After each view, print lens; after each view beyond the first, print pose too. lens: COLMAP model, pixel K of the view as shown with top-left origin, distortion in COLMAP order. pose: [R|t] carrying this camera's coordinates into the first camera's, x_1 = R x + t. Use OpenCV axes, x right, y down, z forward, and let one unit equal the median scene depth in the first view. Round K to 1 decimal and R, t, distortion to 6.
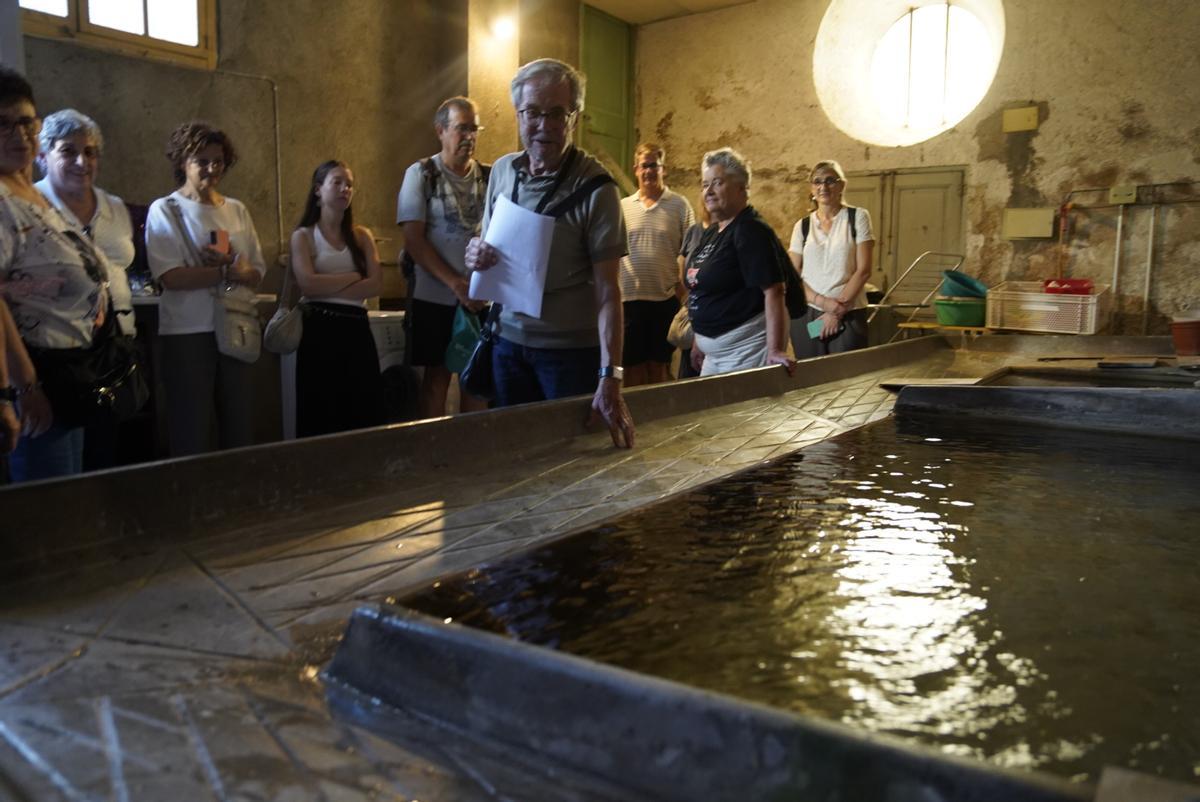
lens RADIAL K [[814.3, 0, 604.6], [0, 814.3, 440.4], [0, 0, 1]] dist [-0.141141, 0.073101]
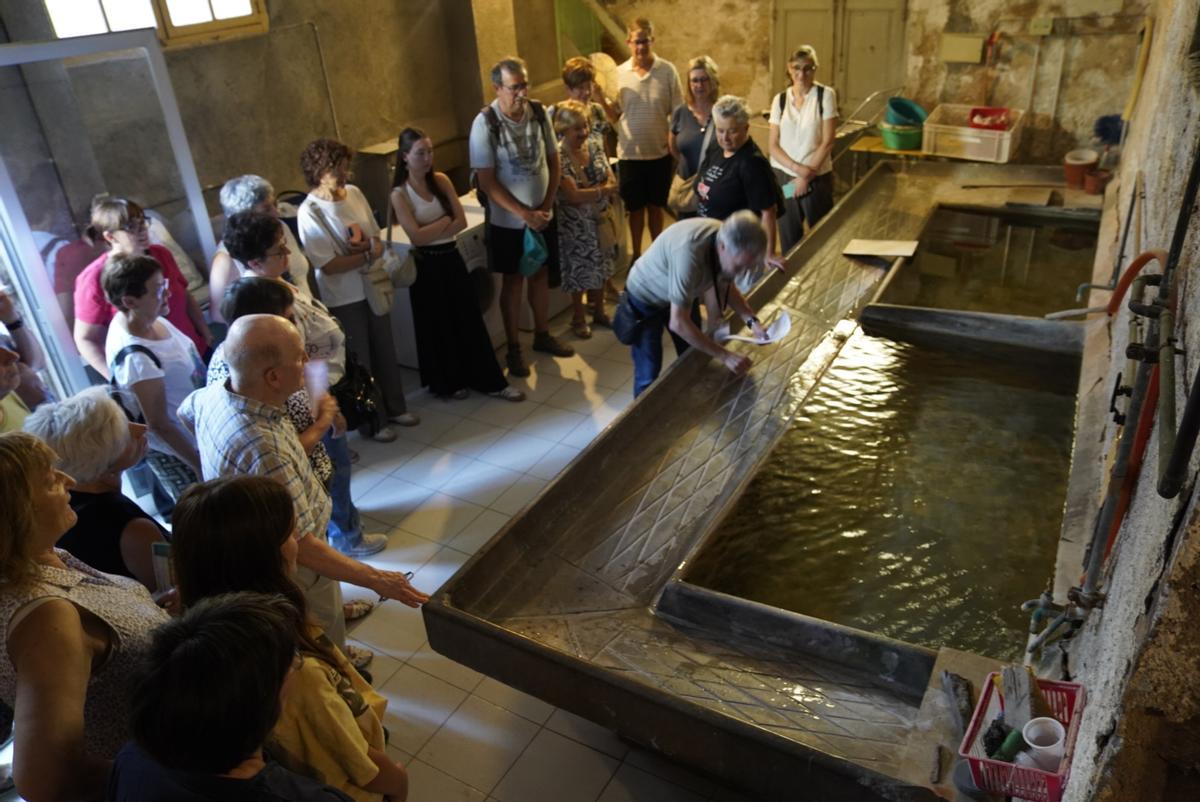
lens RADIAL K [[843.2, 0, 600.0], [0, 843.2, 401.0], [0, 0, 1]] dist [-0.130141, 0.080496]
pose [[0.990174, -0.126092, 0.060469, -0.139394], [0.096728, 0.929840, 0.355024, -0.290431], [-0.100992, -0.345686, 0.932900, -0.276042]]
